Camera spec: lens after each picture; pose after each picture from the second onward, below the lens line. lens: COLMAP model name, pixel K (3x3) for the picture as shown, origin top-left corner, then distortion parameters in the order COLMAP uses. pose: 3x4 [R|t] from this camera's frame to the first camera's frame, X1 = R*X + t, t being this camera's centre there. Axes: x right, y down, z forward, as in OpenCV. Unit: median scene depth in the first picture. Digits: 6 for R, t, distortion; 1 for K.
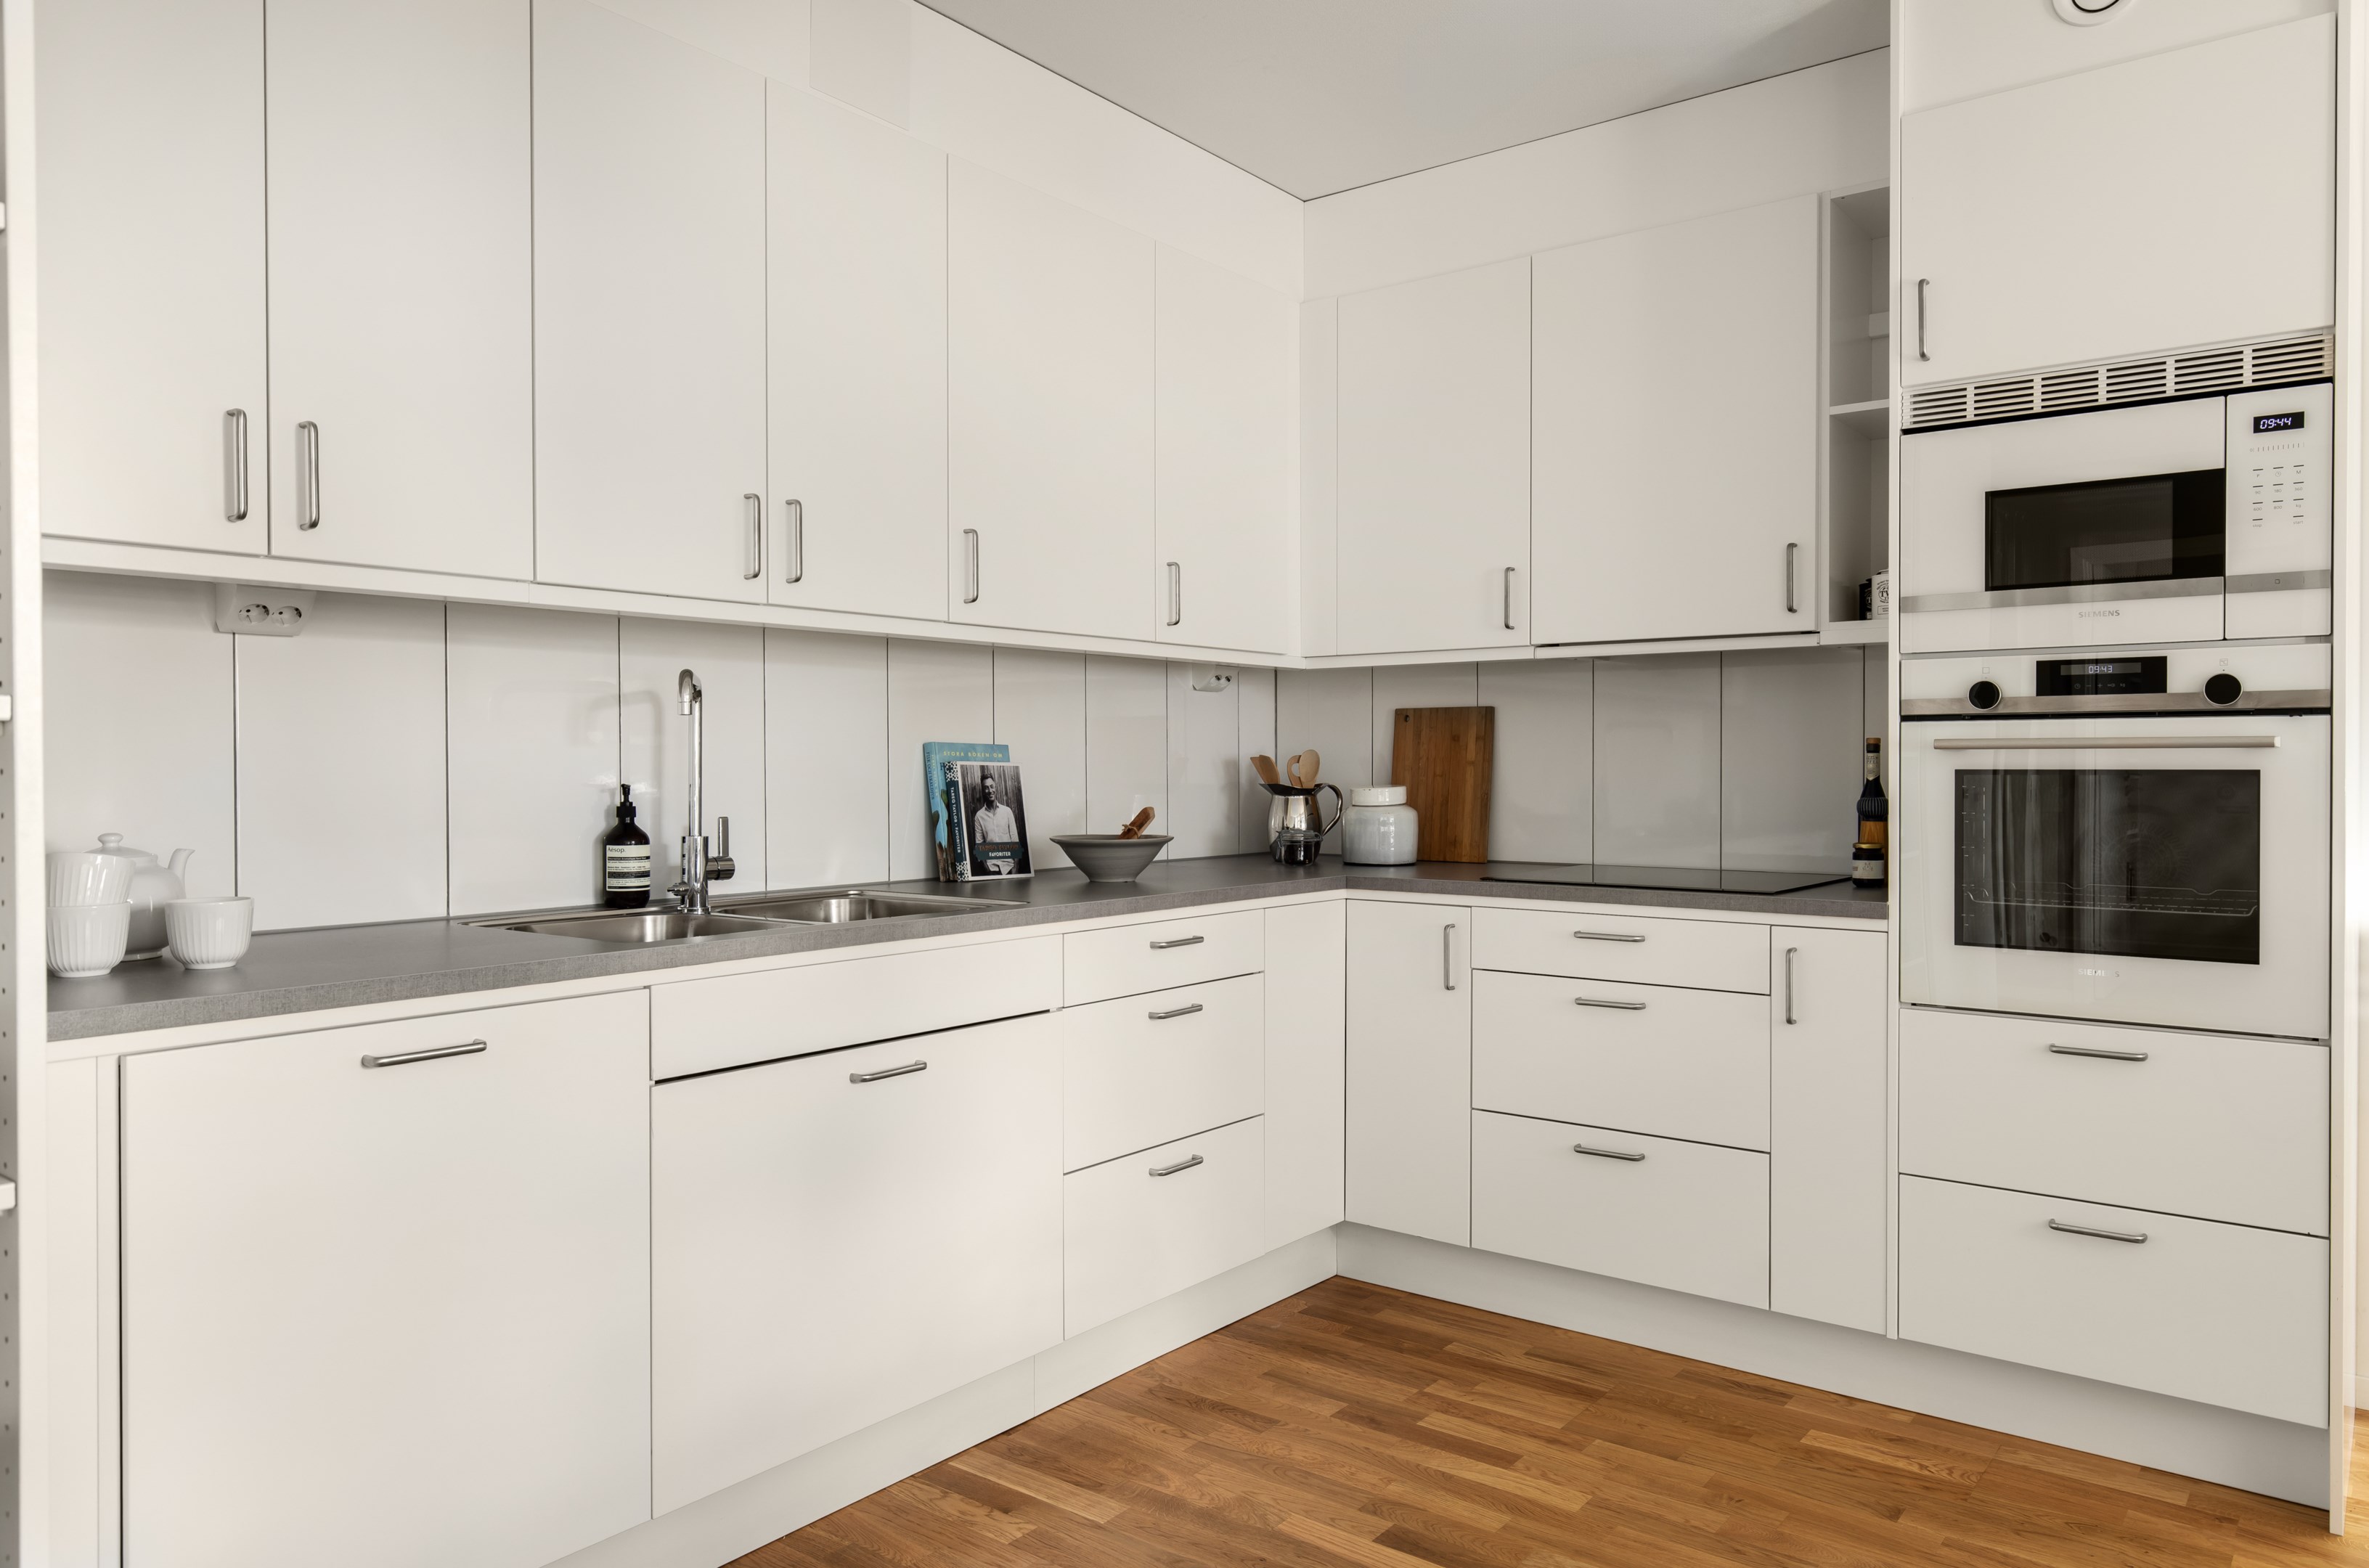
lens RADIAL K [[1557.6, 0, 1187.5], [0, 1557.6, 775.8], [0, 0, 1]] dist [0.005565, 0.000398]
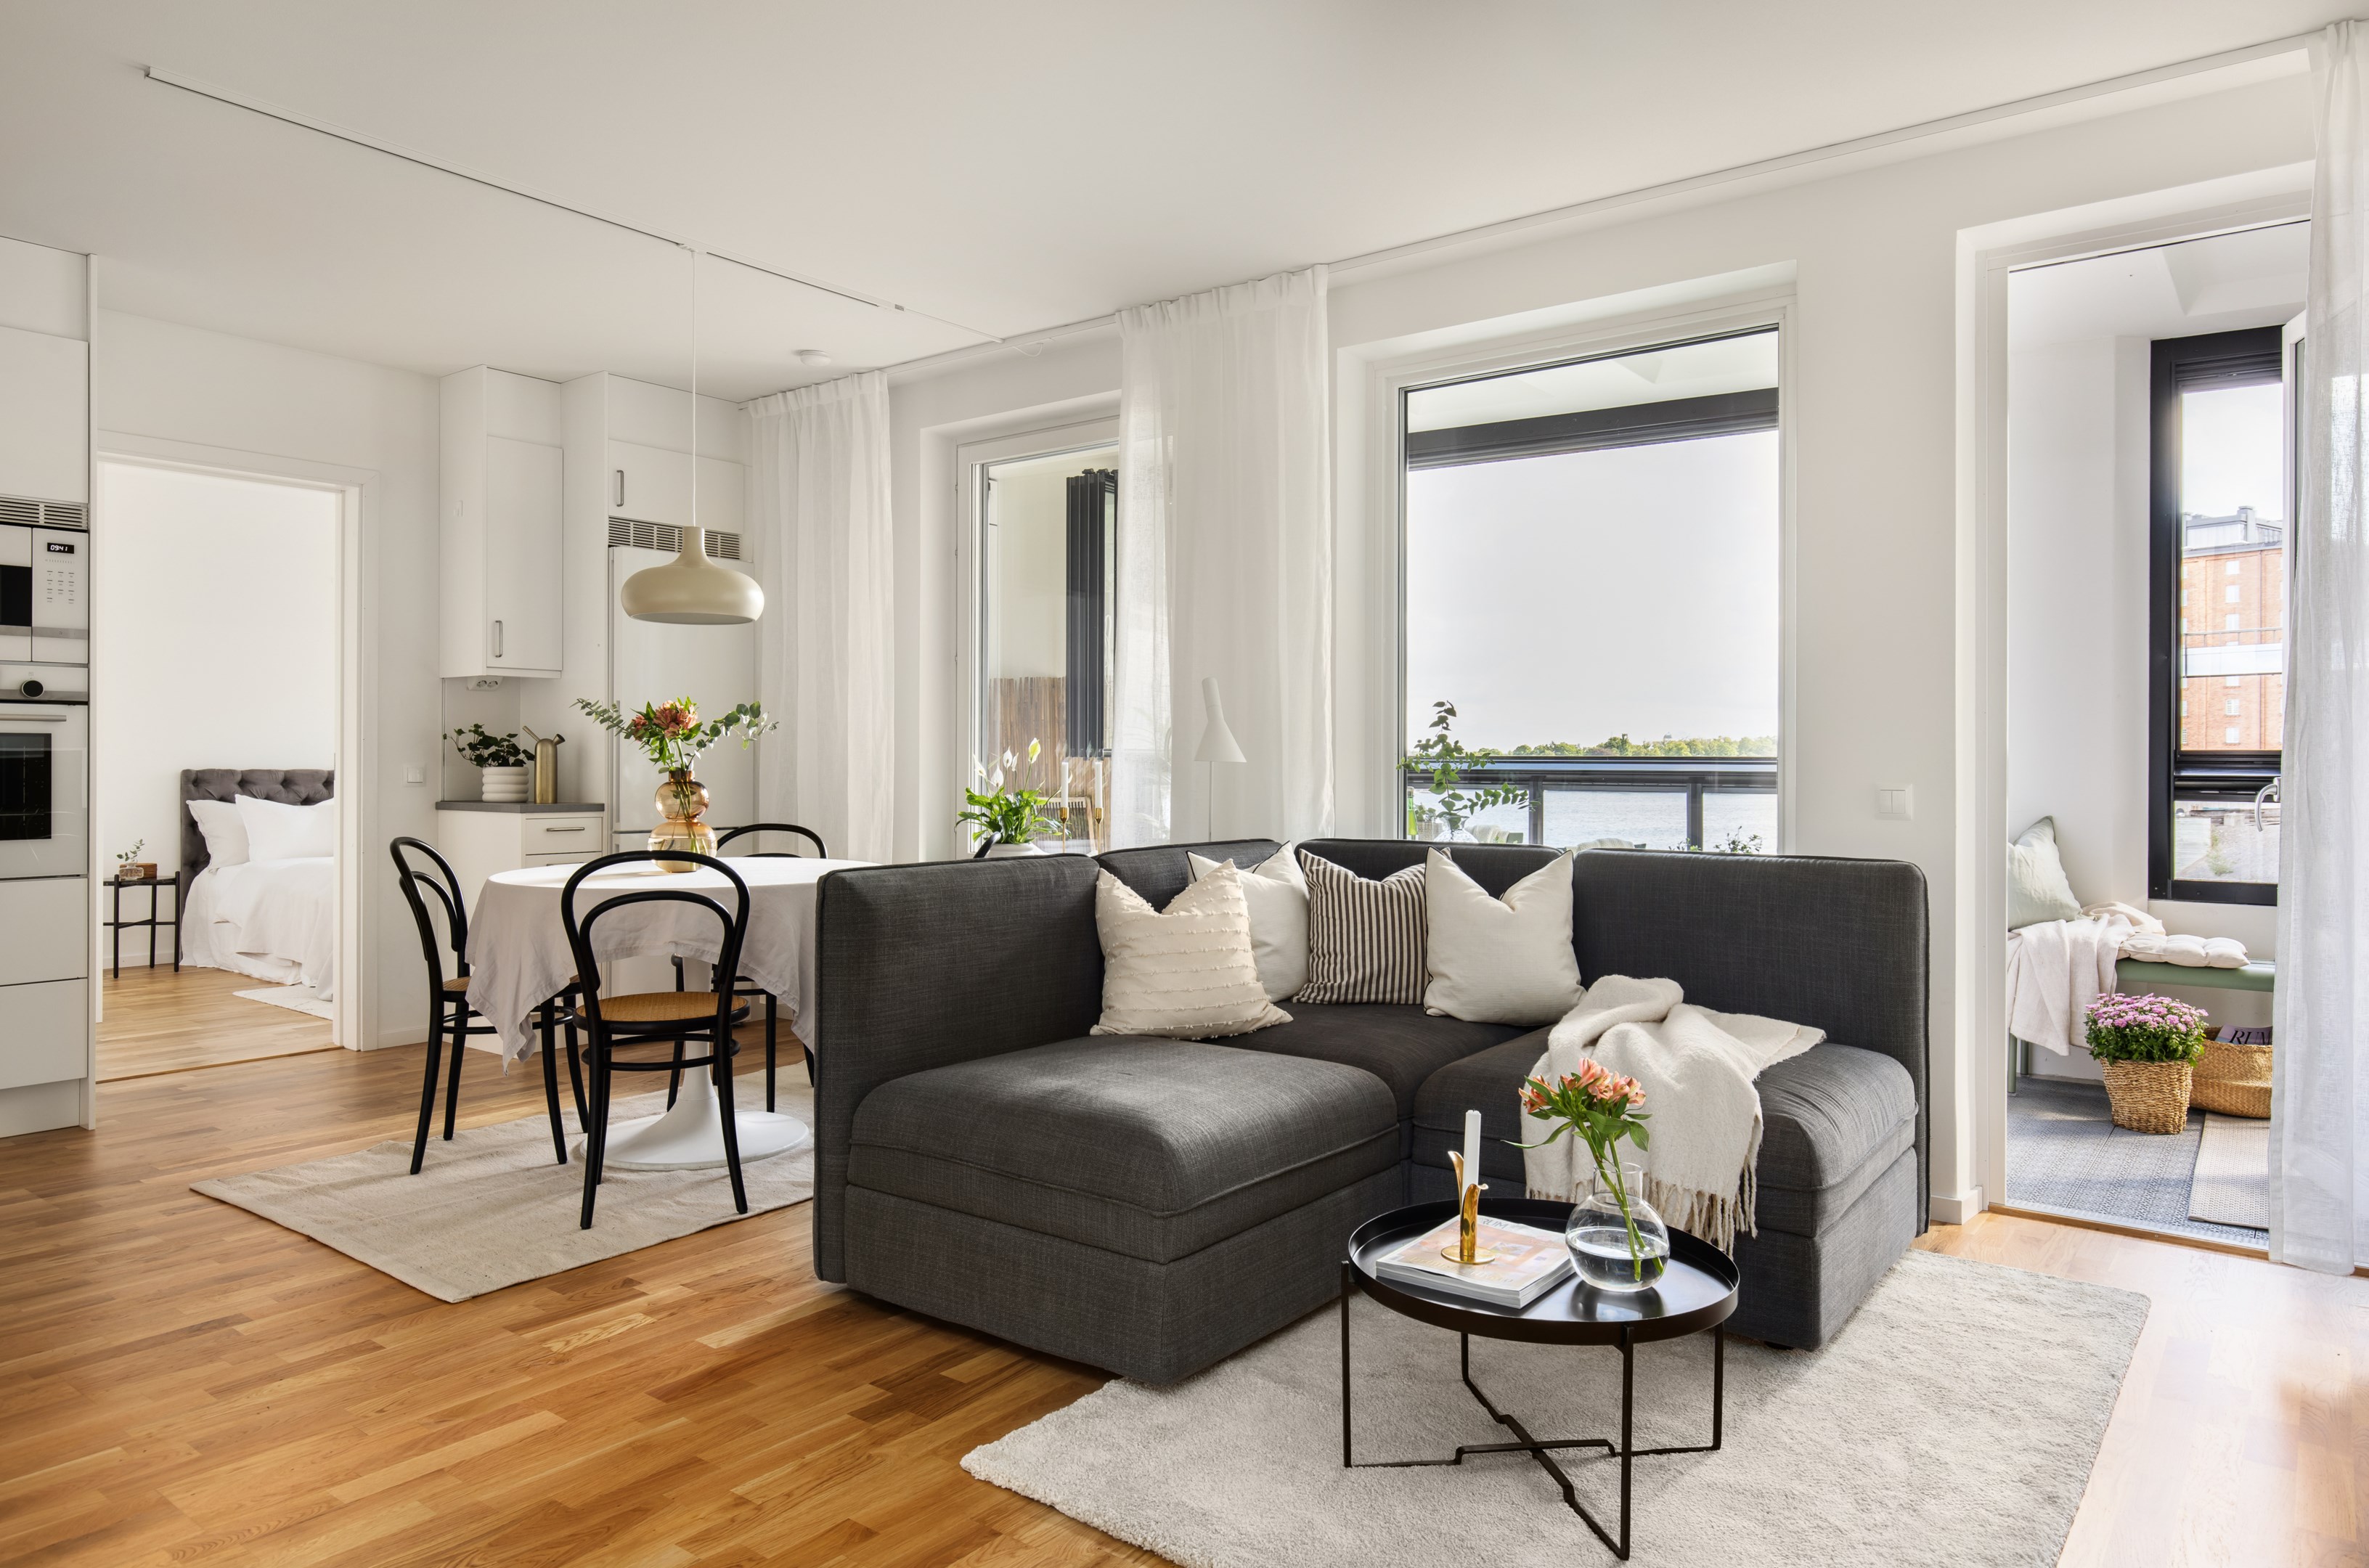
lens RADIAL K [[1520.6, 0, 1170.3], [0, 1520.6, 761.6], [0, 0, 1]] dist [0.011777, 0.002076]
pose [[-0.001502, 0.001666, 0.999997, -0.985963], [0.007238, 0.999972, -0.001655, 0.036735], [-0.999973, 0.007235, -0.001514, -0.282864]]
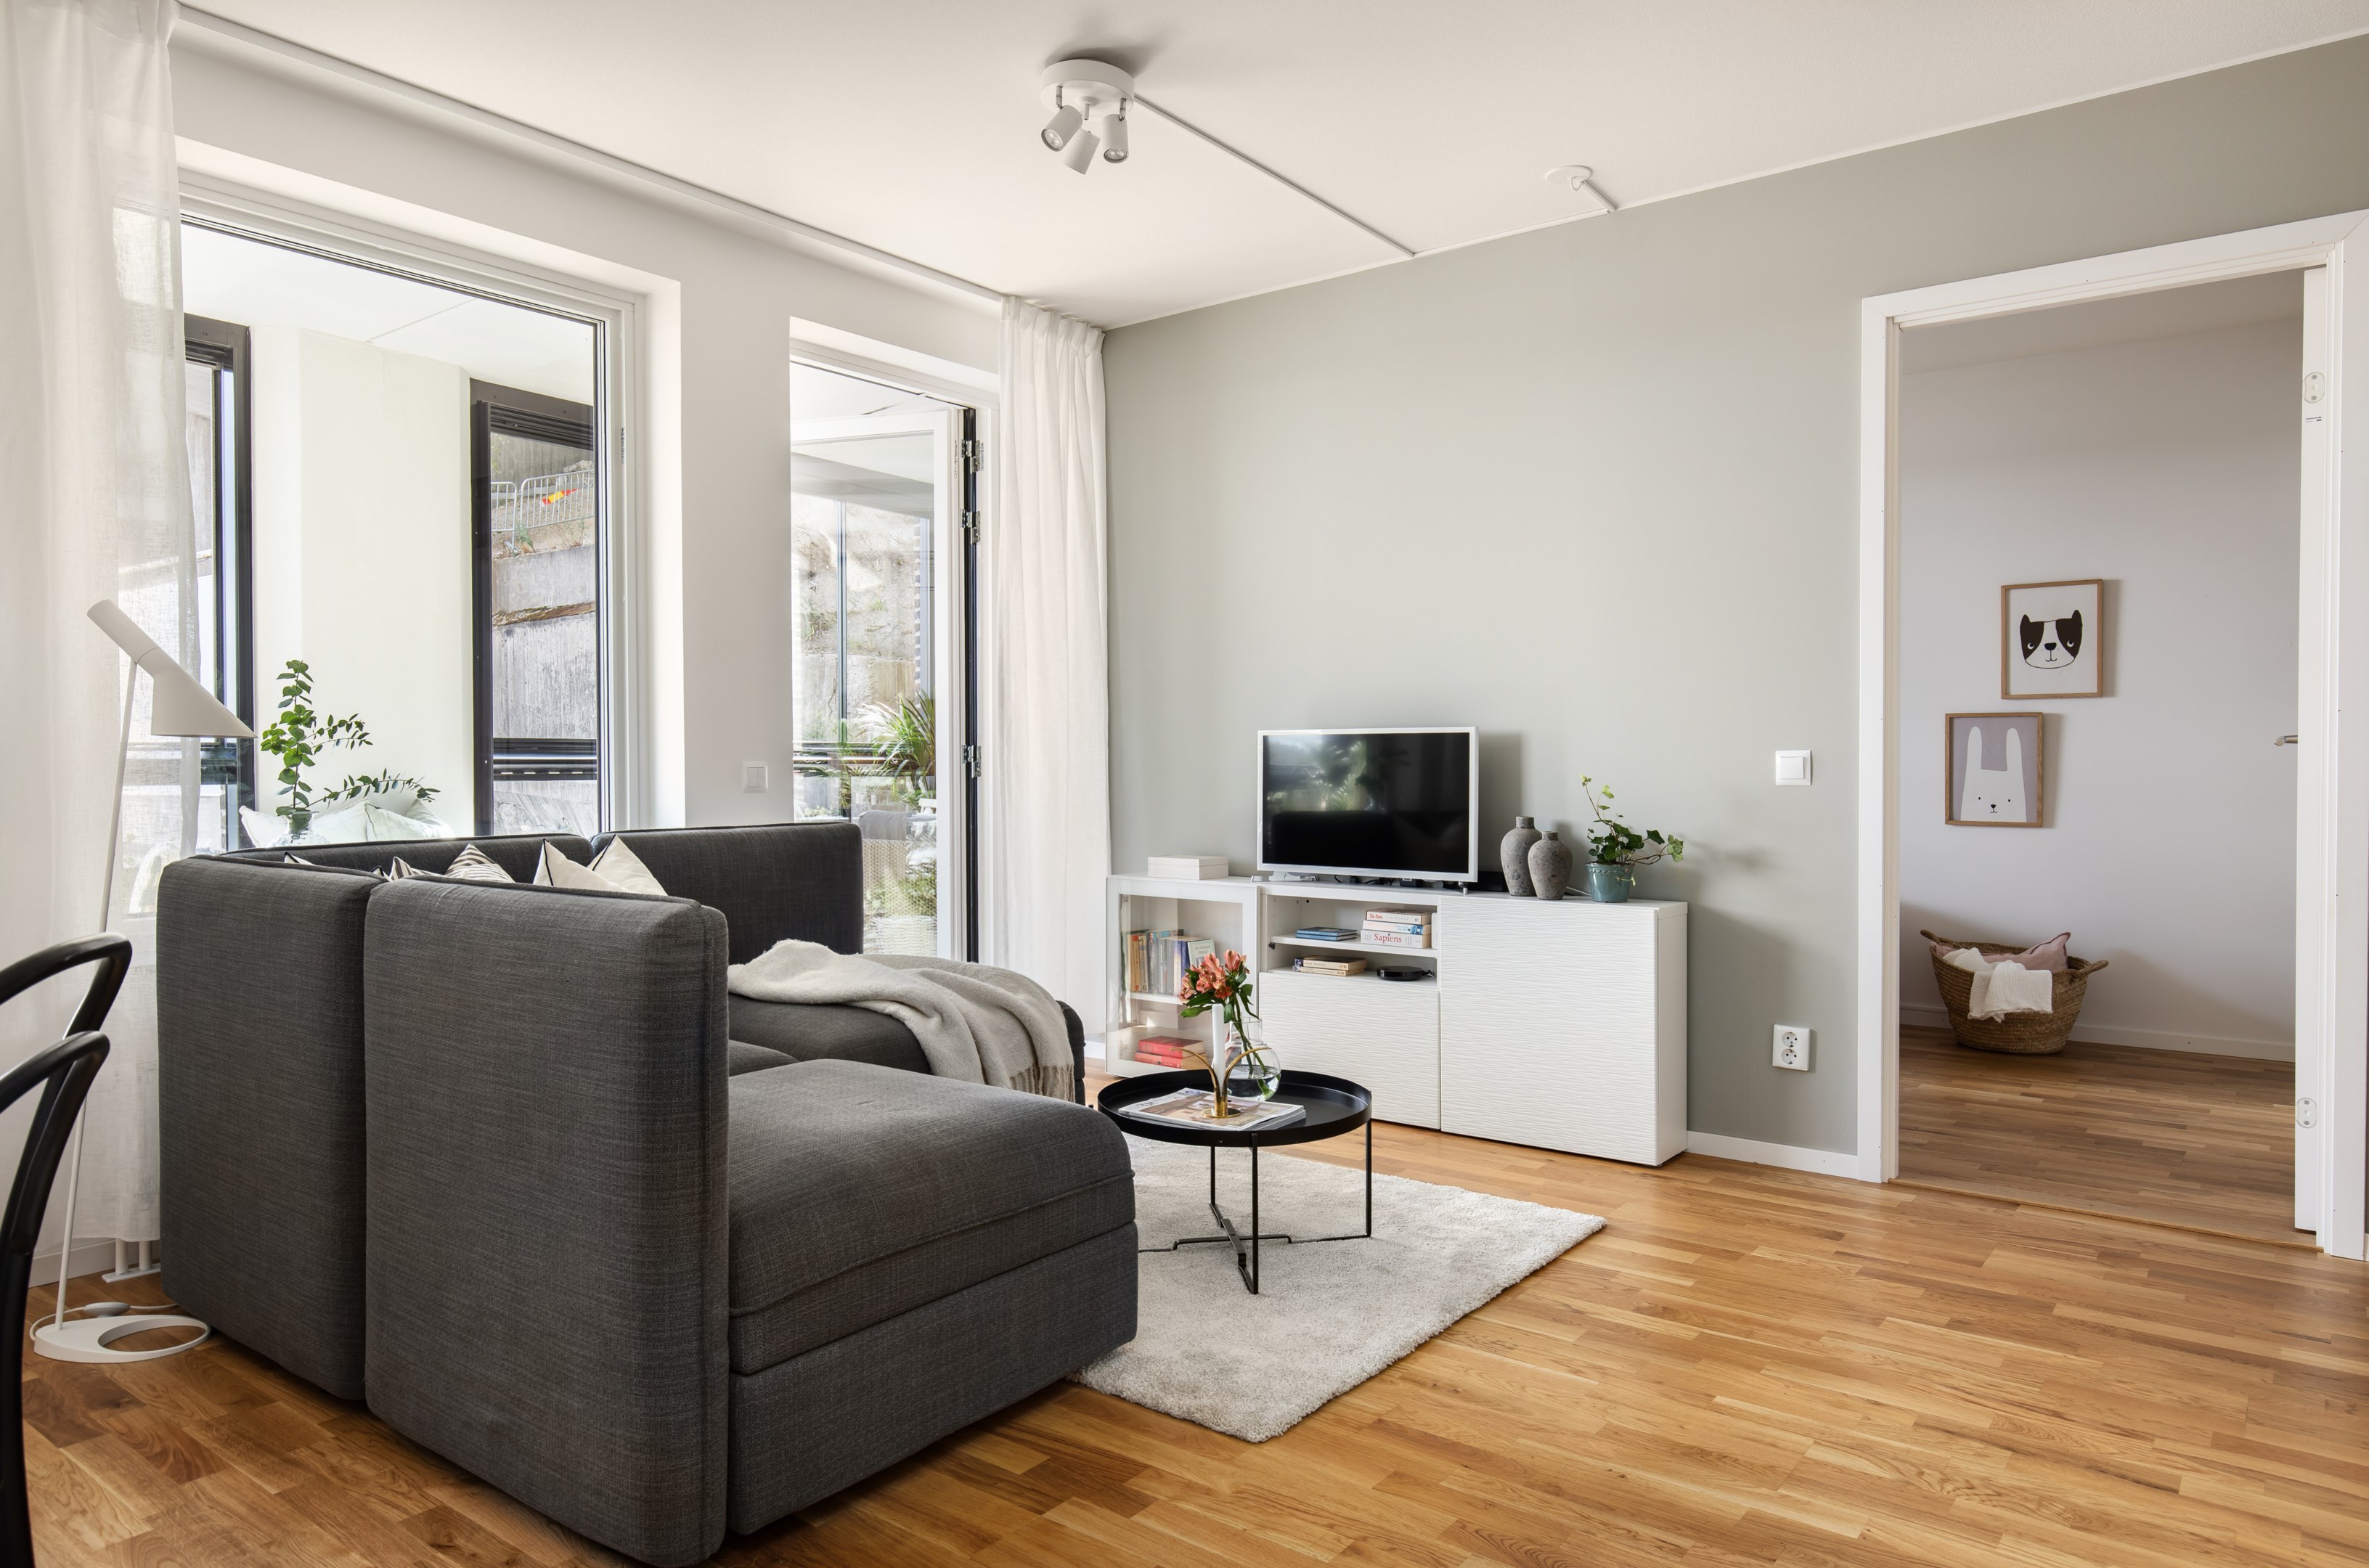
lens RADIAL K [[1520.6, 0, 1208.1], [0, 1520.6, 775.2], [0, 0, 1]] dist [0.011777, 0.002076]
pose [[-0.999802, 0.003568, -0.019561, -0.098022], [0.003122, 0.999735, 0.022800, 0.035174], [0.019637, 0.022735, -0.999549, 0.667832]]
